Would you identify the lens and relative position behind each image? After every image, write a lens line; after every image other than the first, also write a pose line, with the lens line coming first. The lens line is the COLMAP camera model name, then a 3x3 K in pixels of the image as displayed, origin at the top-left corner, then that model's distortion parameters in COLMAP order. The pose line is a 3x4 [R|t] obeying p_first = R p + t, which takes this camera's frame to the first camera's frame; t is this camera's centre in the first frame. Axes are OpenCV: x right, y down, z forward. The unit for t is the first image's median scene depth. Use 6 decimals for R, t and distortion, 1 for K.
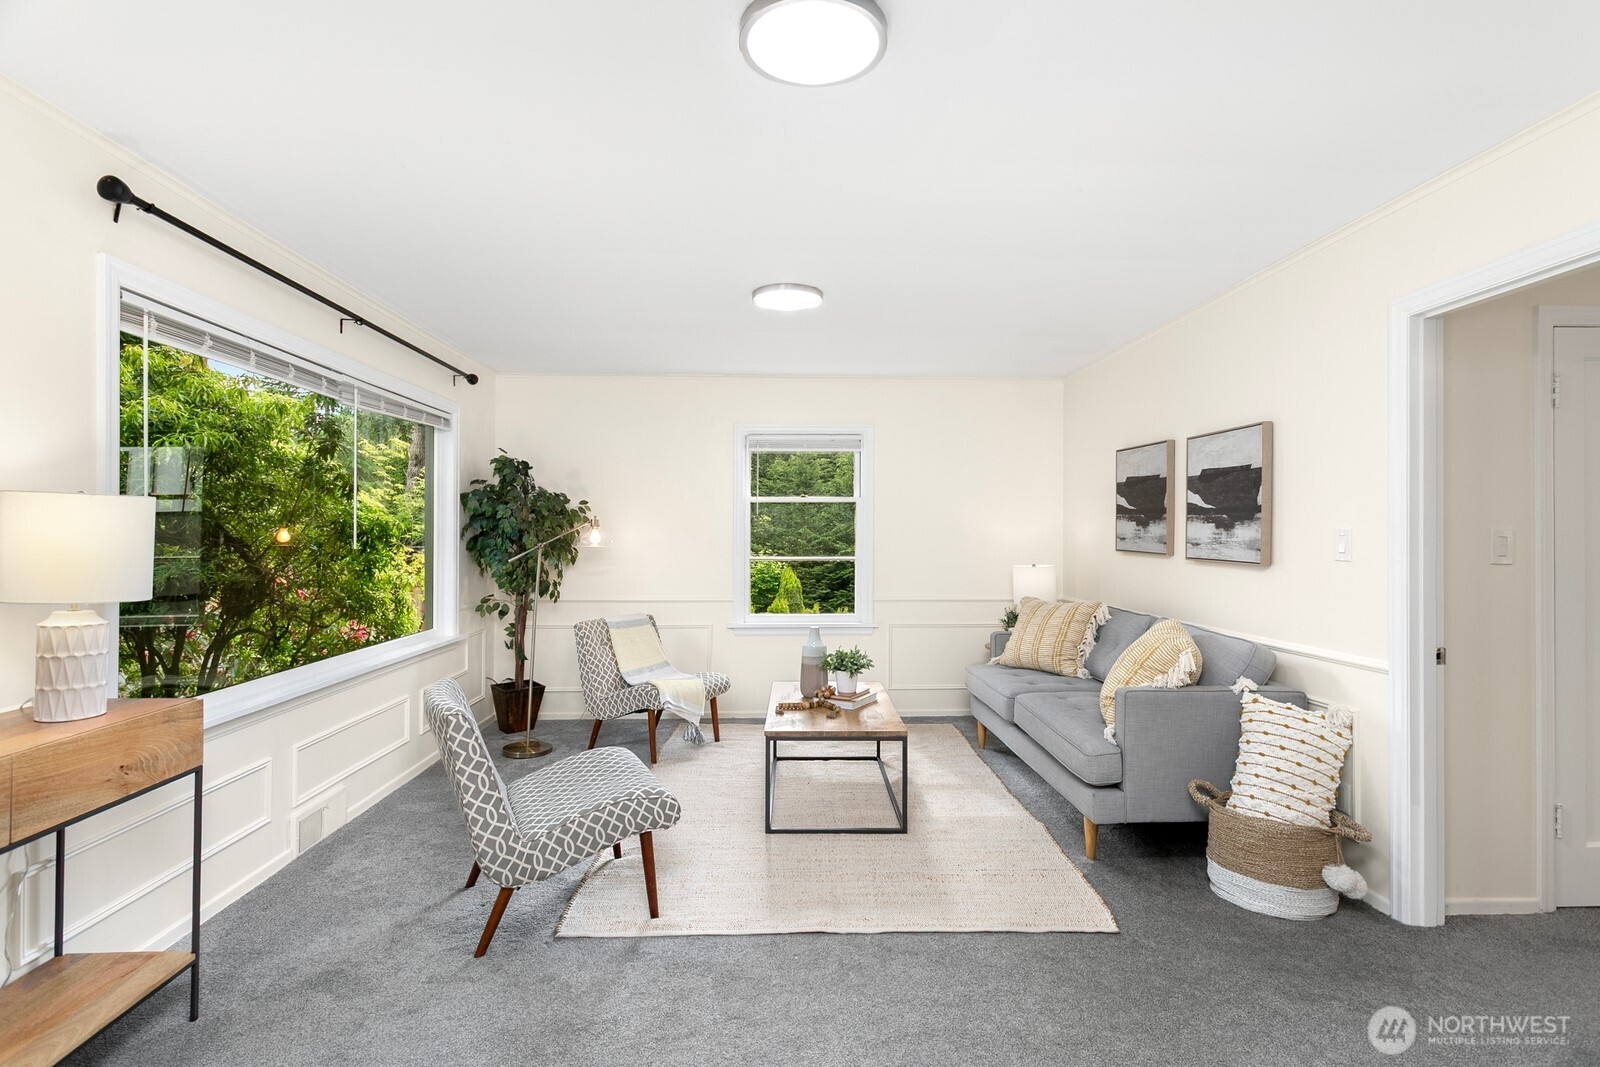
lens RADIAL K [[768.7, 0, 802.7], [0, 768.7, 525.8], [0, 0, 1]] dist [0.001989, 0.000992]
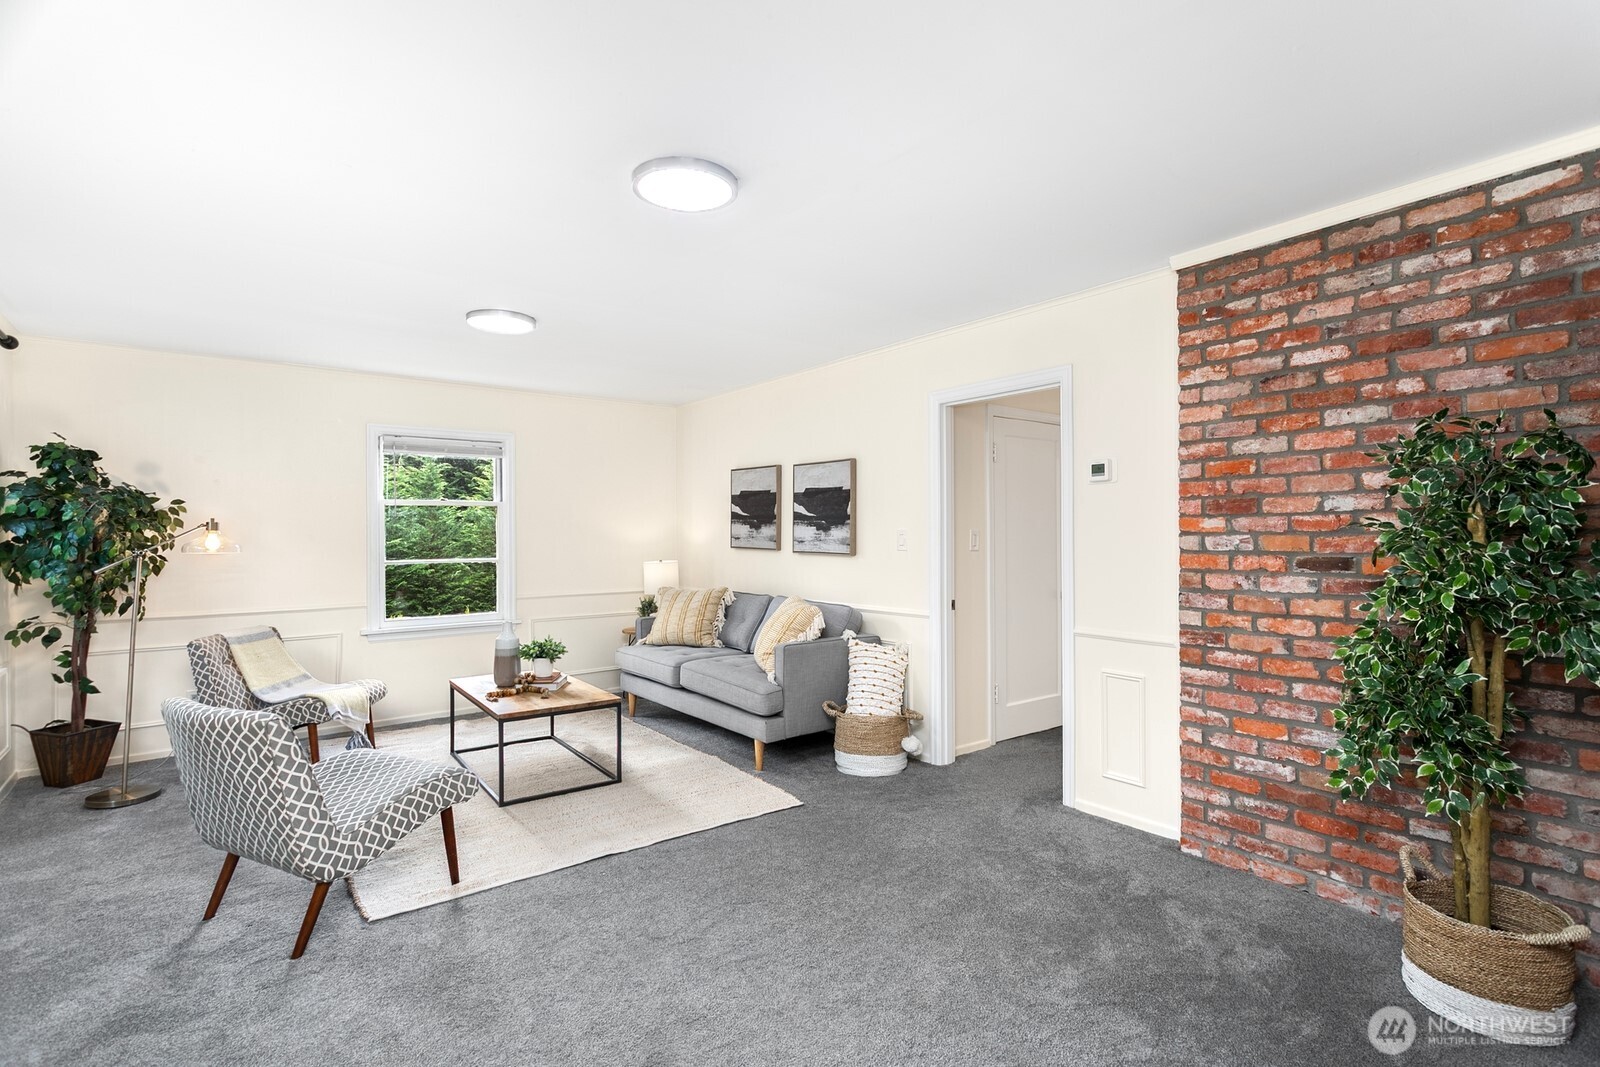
lens RADIAL K [[752.7, 0, 788.2], [0, 752.7, 532.0], [0, 0, 1]] dist [0.010503, 0.001036]
pose [[0.824497, -0.004483, 0.565848, -0.328601], [0.000955, 0.999978, 0.006530, -0.002823], [-0.565865, -0.004843, 0.824484, -0.132625]]
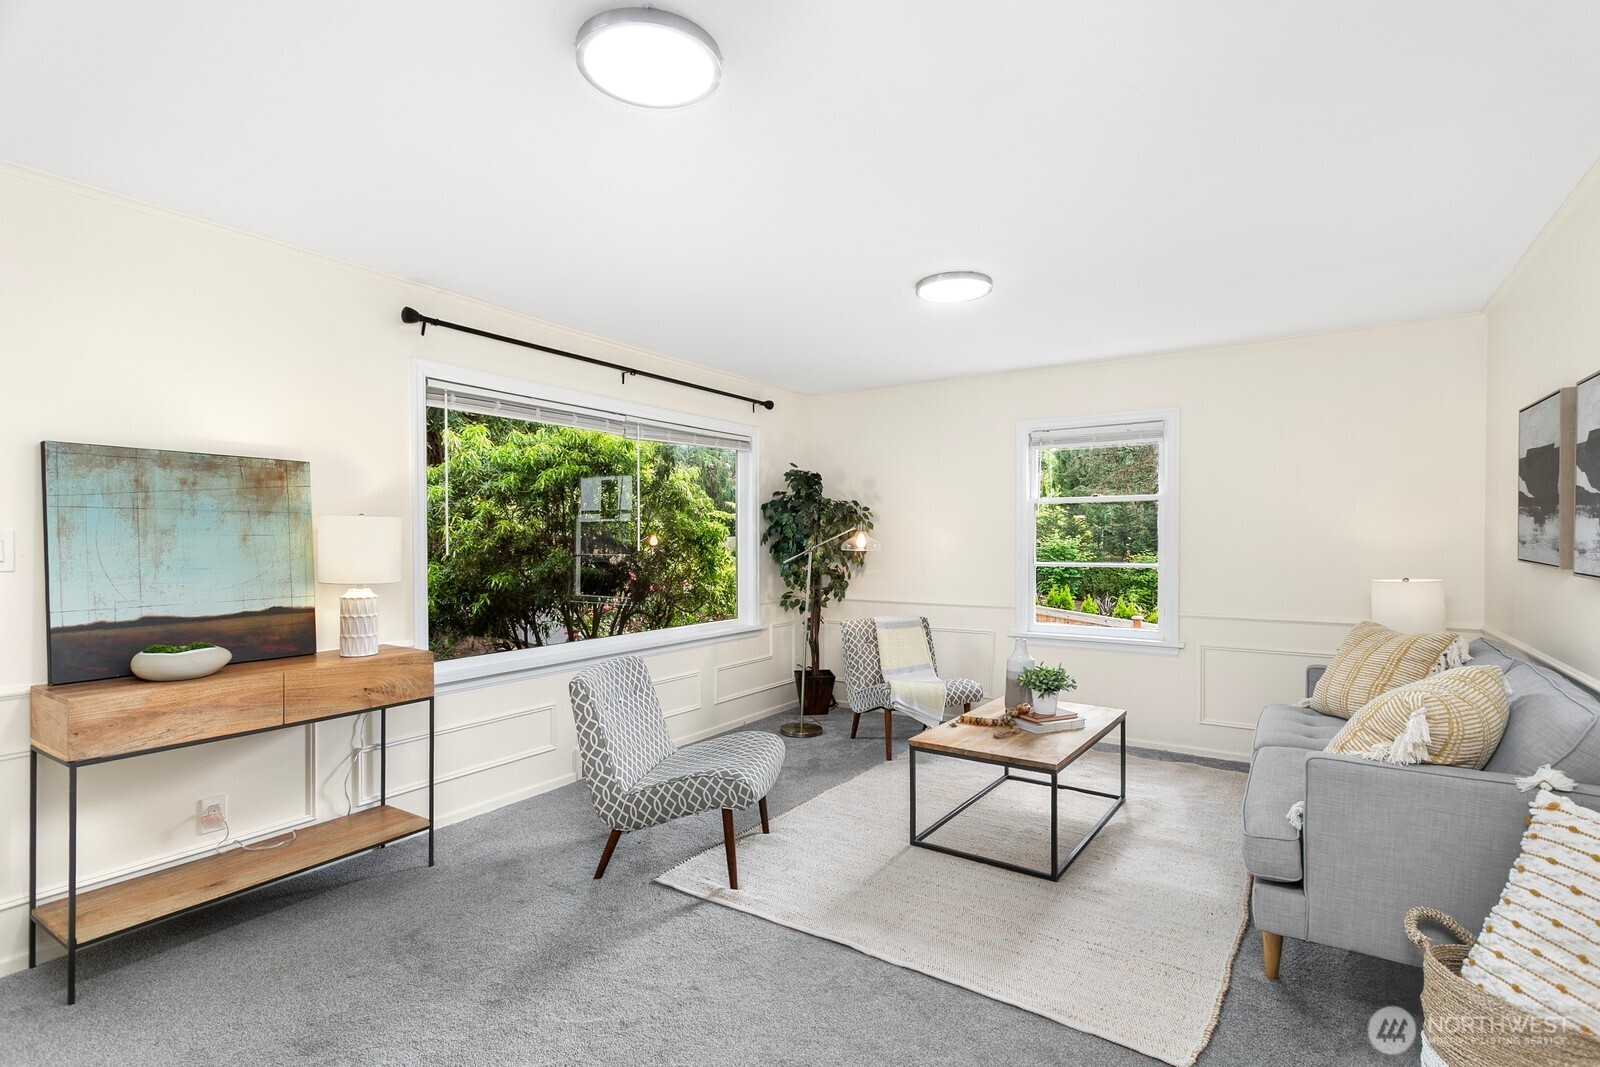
lens RADIAL K [[756.8, 0, 802.9], [0, 756.8, 539.4], [0, 0, 1]] dist [0.004182, 0.000949]
pose [[0.815817, -0.002924, -0.578302, 0.410699], [0.010286, 0.999902, 0.009454, 0.001995], [0.578218, -0.013661, 0.815768, 0.146297]]
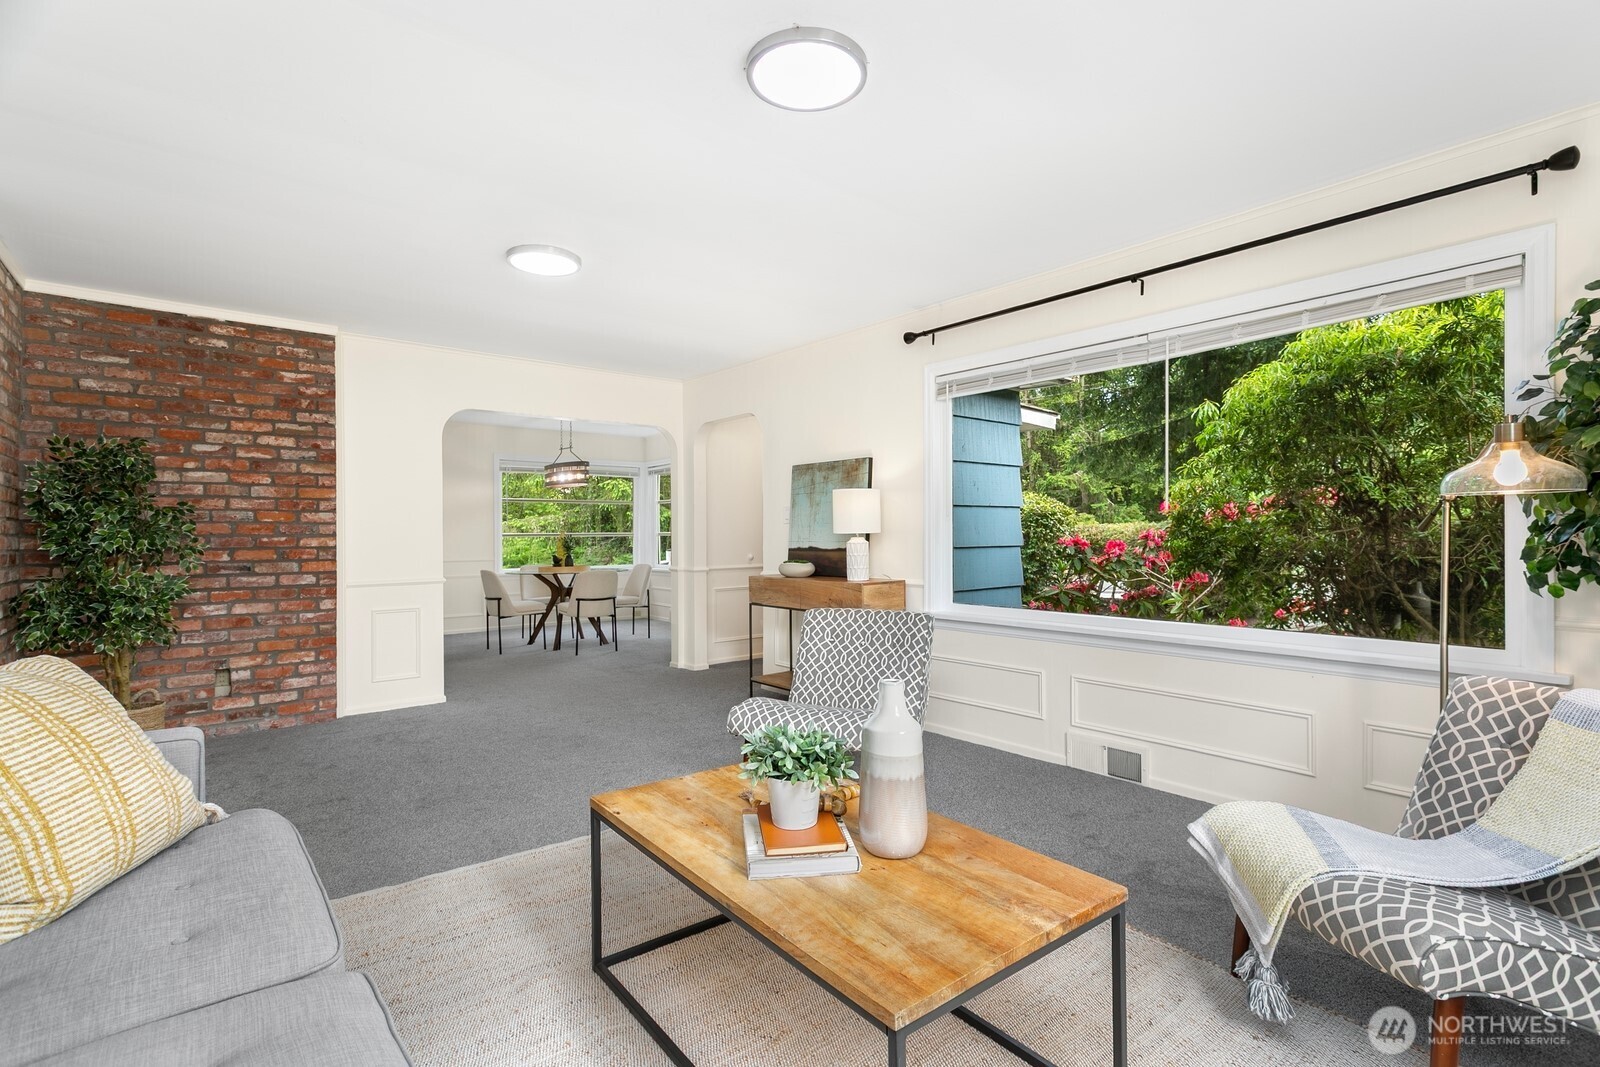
lens RADIAL K [[756.8, 0, 802.9], [0, 756.8, 539.4], [0, 0, 1]] dist [0.004182, 0.000949]
pose [[-0.796454, 0.001341, -0.604697, 0.371727], [0.004182, 0.999986, -0.003291, 0.073854], [0.604684, -0.005150, -0.796449, 1.651780]]
